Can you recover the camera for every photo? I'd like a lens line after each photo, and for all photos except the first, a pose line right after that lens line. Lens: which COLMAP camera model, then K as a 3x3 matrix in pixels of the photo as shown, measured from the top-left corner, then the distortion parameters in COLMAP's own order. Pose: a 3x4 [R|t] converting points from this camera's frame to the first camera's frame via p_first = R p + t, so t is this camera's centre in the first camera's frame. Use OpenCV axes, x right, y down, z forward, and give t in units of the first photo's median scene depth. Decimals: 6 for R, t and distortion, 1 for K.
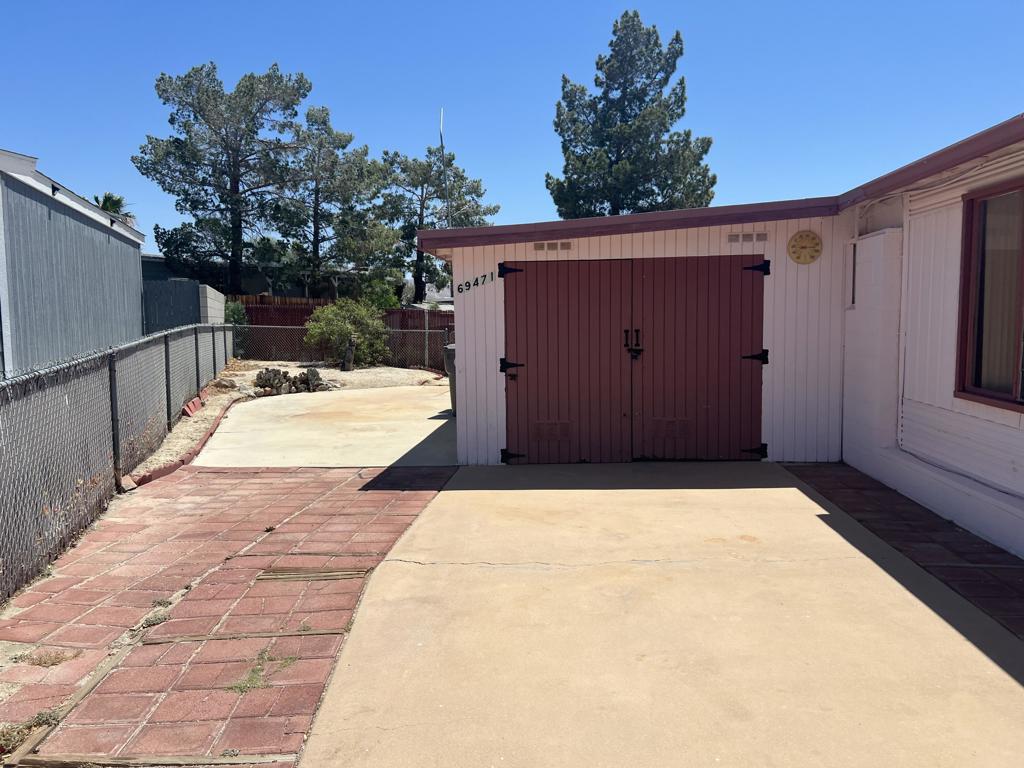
lens RADIAL K [[778.8, 0, 514.6], [0, 778.8, 387.3], [0, 0, 1]] dist [0.066243, -0.039515]
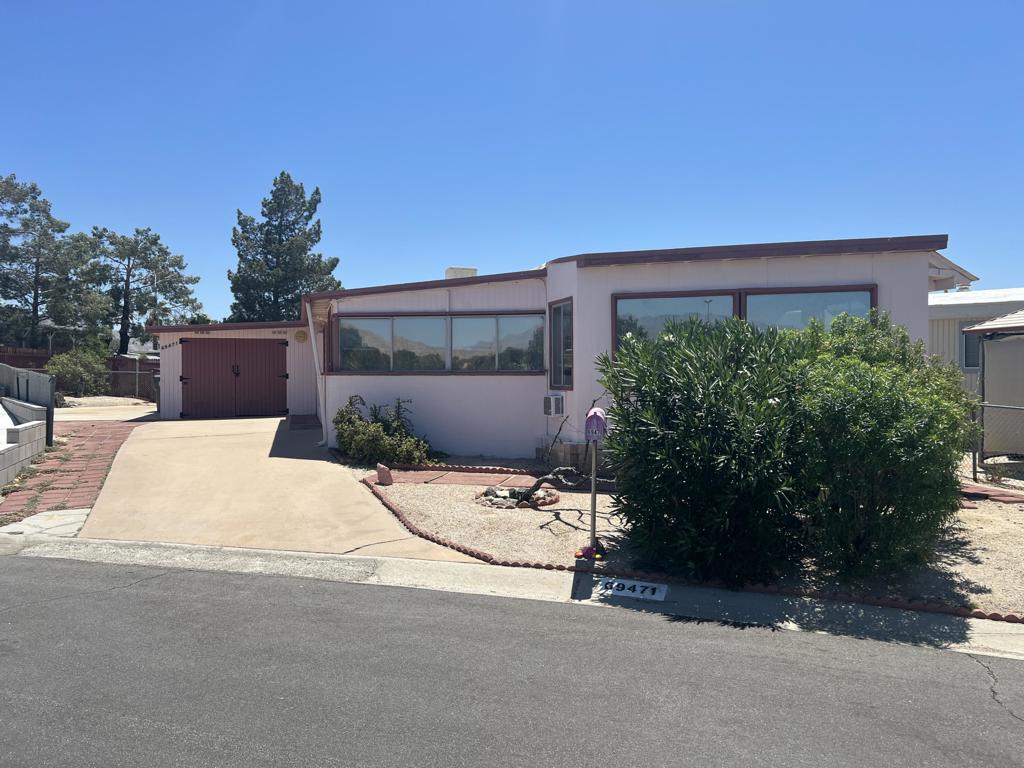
lens RADIAL K [[778.8, 0, 511.5], [0, 778.8, 385.5], [0, 0, 1]] dist [0.066243, -0.039515]
pose [[0.940328, 0.008071, 0.340173, 0.040903], [0.017530, 0.997242, -0.072117, 0.064540], [-0.339817, 0.073777, 0.937593, -0.575577]]
